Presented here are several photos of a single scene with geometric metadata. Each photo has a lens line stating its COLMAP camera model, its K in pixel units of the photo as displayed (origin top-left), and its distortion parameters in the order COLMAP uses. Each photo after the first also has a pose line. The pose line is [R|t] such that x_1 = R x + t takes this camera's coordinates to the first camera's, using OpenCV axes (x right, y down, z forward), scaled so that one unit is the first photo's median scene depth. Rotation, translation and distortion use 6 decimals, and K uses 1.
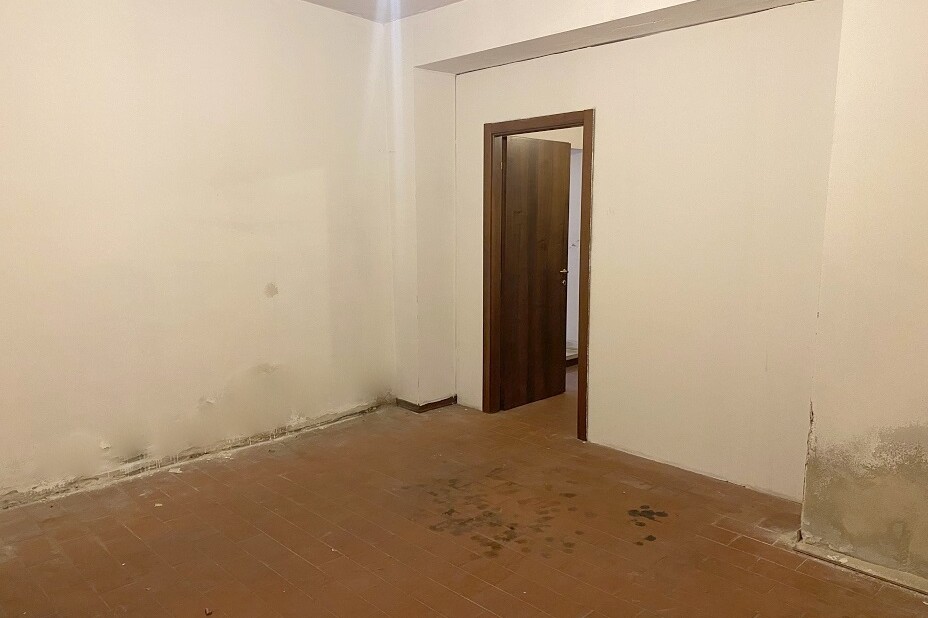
lens RADIAL K [[701.0, 0, 466.5], [0, 701.0, 310.5], [0, 0, 1]] dist [0.057382, -0.071037]
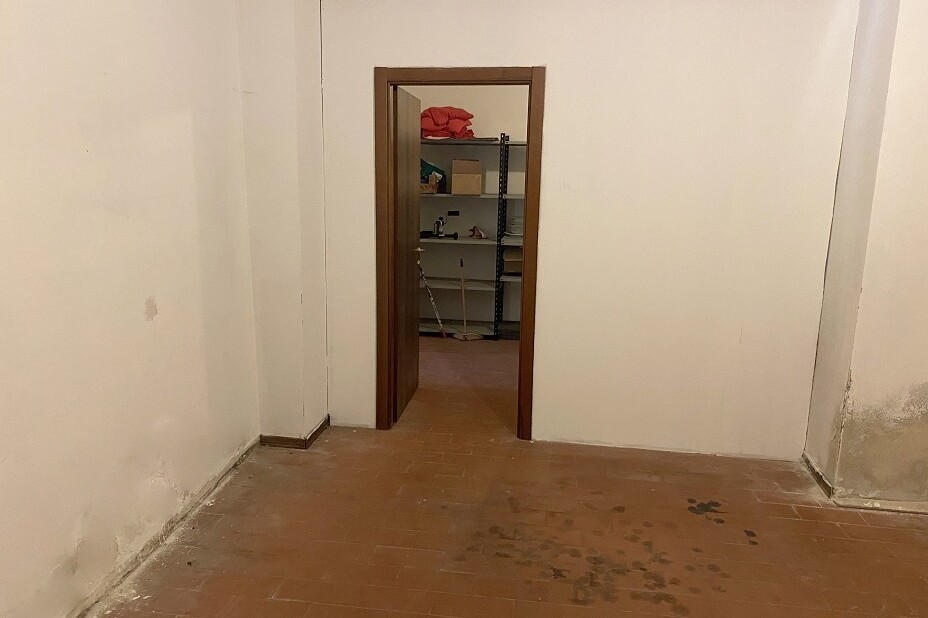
lens RADIAL K [[701.0, 0, 466.5], [0, 701.0, 310.5], [0, 0, 1]] dist [0.057382, -0.071037]
pose [[0.789405, -0.099418, 0.605769, -0.556702], [0.062592, 0.994691, 0.081681, -0.078208], [-0.610674, -0.026563, 0.791436, 0.443110]]
